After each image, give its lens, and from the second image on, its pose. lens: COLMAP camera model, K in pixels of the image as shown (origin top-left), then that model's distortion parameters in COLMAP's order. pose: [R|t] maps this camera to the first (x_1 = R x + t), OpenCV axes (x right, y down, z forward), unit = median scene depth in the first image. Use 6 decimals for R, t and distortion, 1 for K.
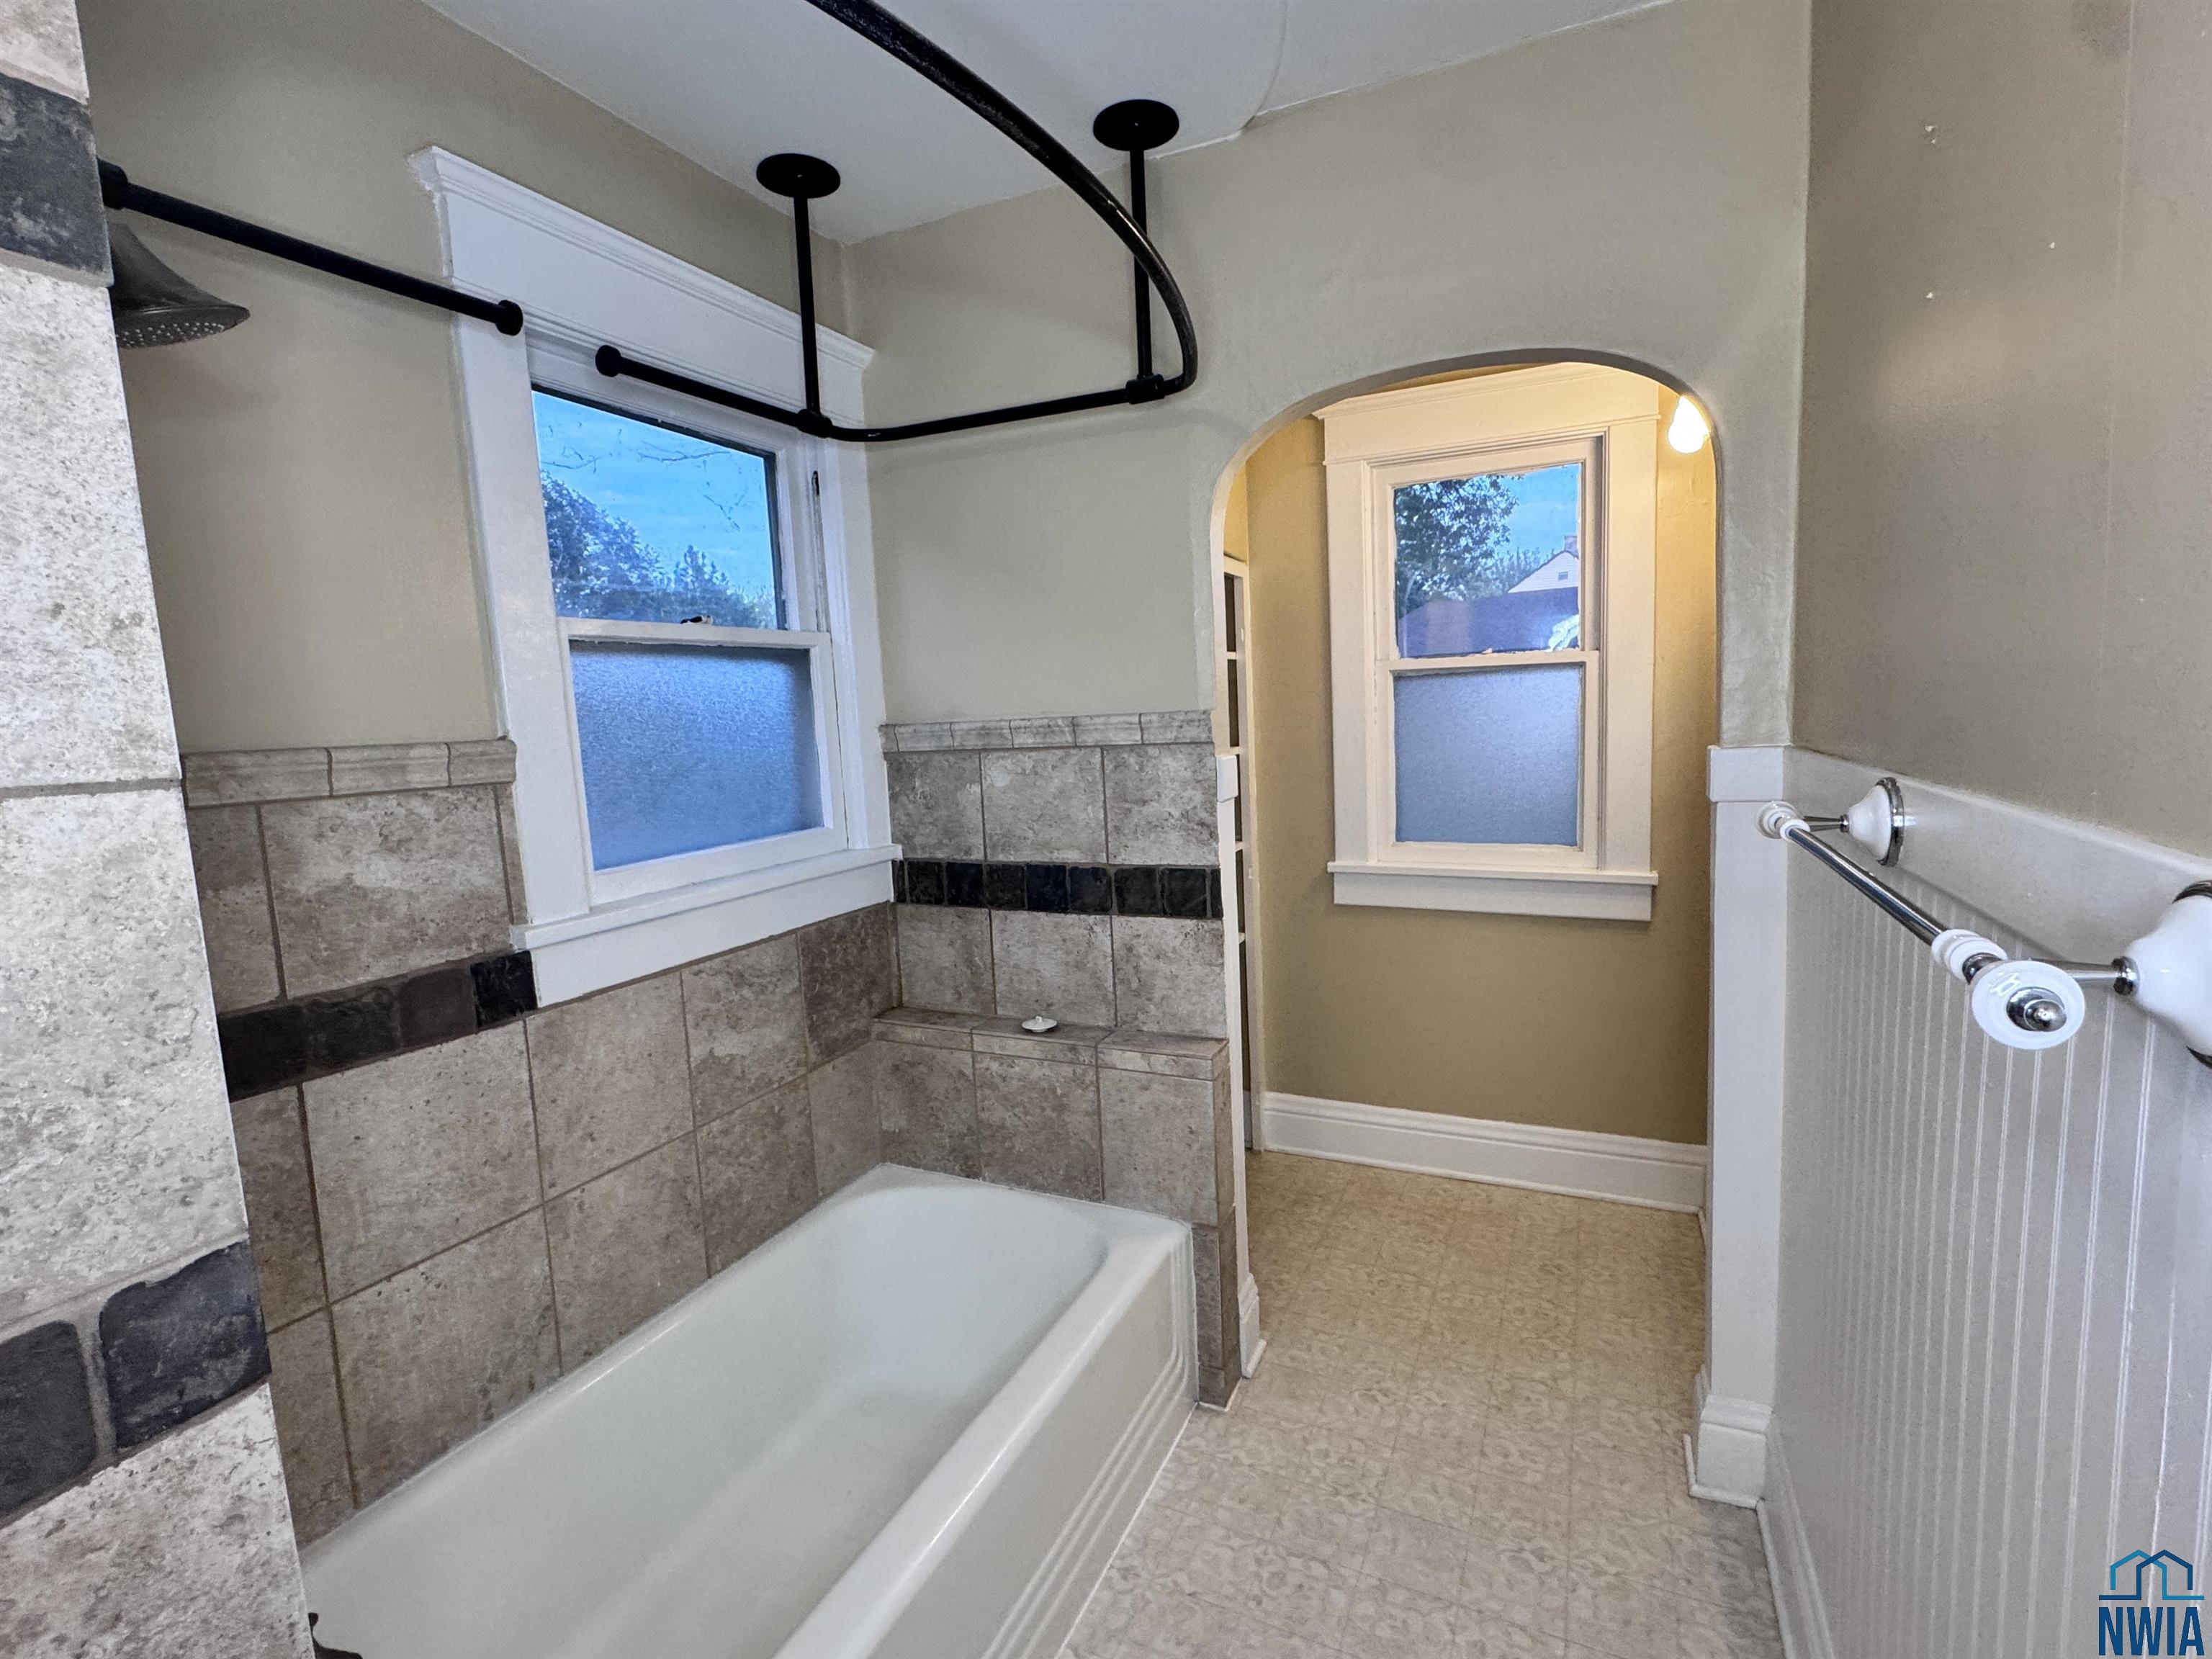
lens RADIAL K [[1023.6, 0, 1107.3], [0, 1023.6, 844.3], [0, 0, 1]] dist [0.000499, -0.000049]
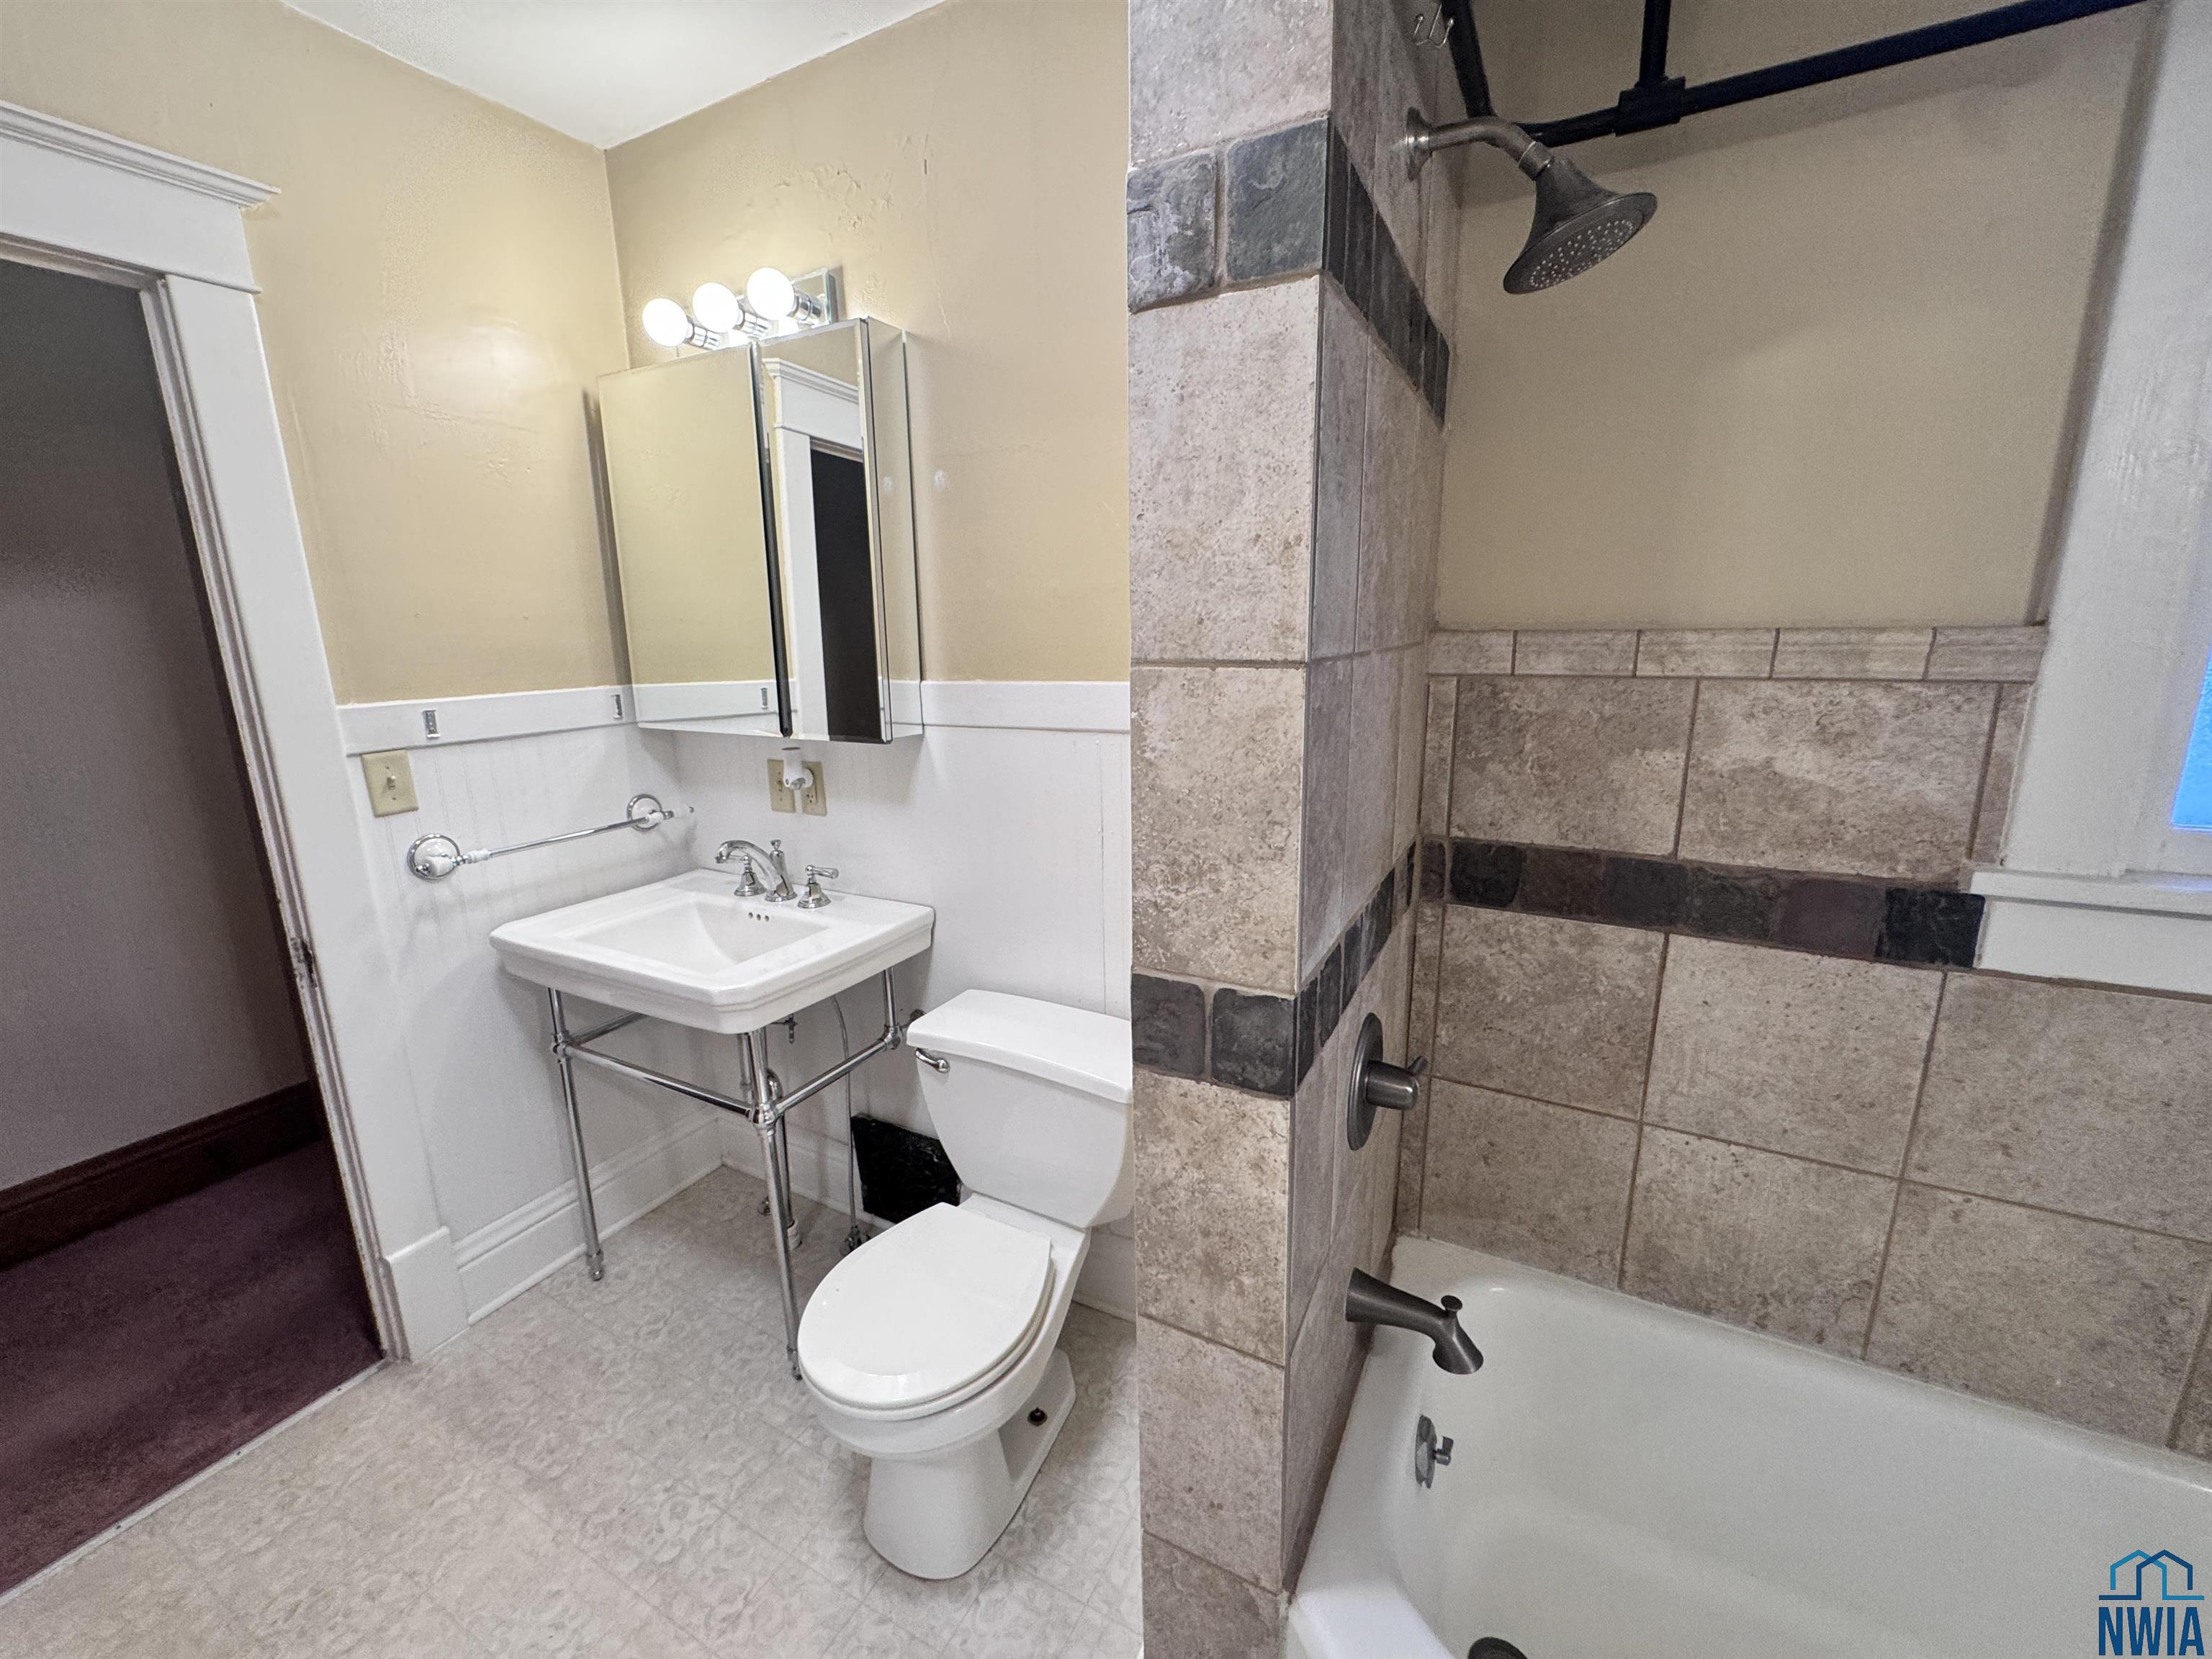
lens RADIAL K [[887.8, 0, 1106.0], [0, 887.8, 829.5], [0, 0, 1]] dist [-0.006569, -0.000106]
pose [[-0.050978, 0.268404, -0.961957, 0.136610], [-0.107596, 0.956127, 0.272480, -0.069852], [0.992887, 0.117393, -0.019863, 0.389032]]
